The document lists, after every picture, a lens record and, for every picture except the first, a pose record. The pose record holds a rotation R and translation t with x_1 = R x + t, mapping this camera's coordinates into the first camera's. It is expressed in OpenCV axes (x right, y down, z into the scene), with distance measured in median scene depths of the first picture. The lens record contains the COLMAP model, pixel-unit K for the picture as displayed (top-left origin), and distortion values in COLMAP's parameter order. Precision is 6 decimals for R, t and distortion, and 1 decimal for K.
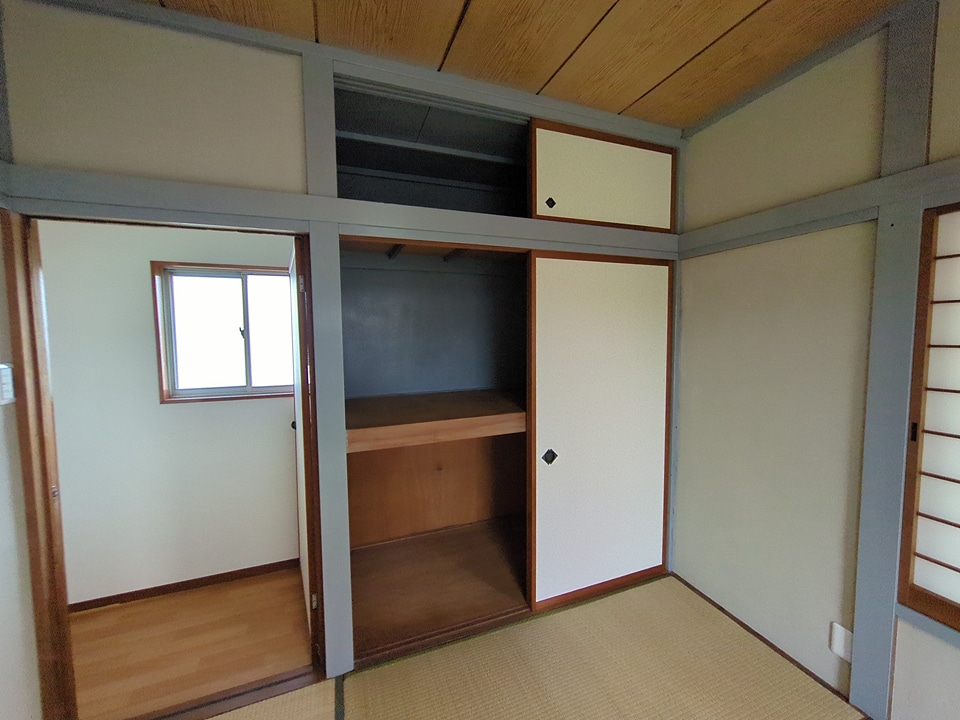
lens RADIAL K [[379.2, 0, 479.4], [0, 379.2, 357.4], [0, 0, 1]] dist [0.000317, 0.000116]
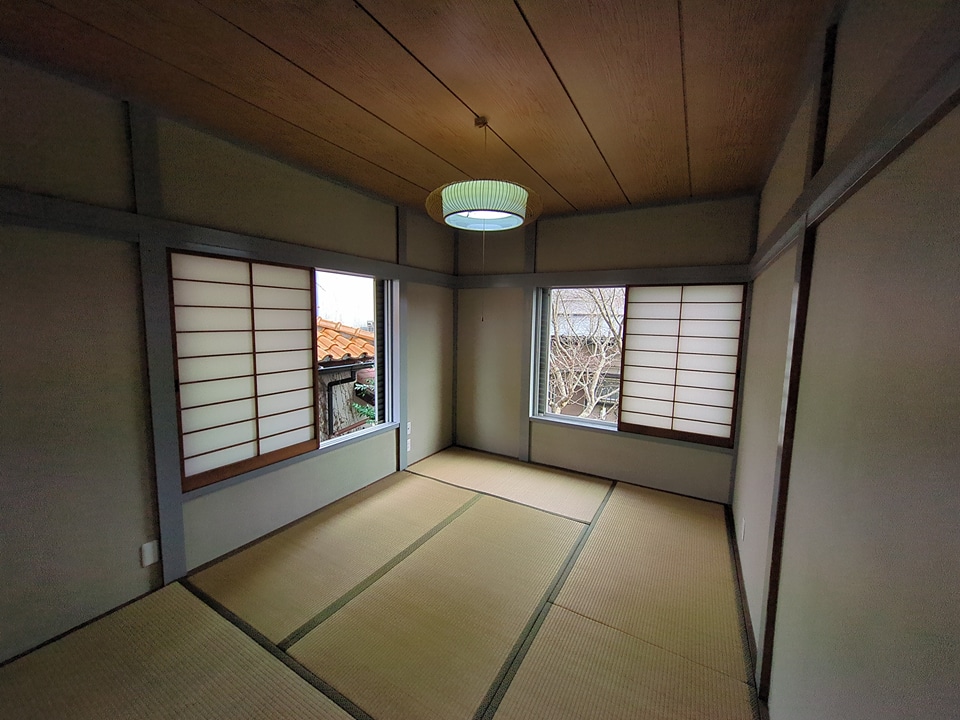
lens RADIAL K [[379.2, 0, 480.0], [0, 379.2, 359.2], [0, 0, 1]] dist [0.000317, 0.000116]
pose [[-0.631199, -0.081640, 0.771312, -0.884212], [0.044533, 0.988990, 0.141124, -0.084348], [-0.774341, 0.123426, -0.620614, 0.967414]]
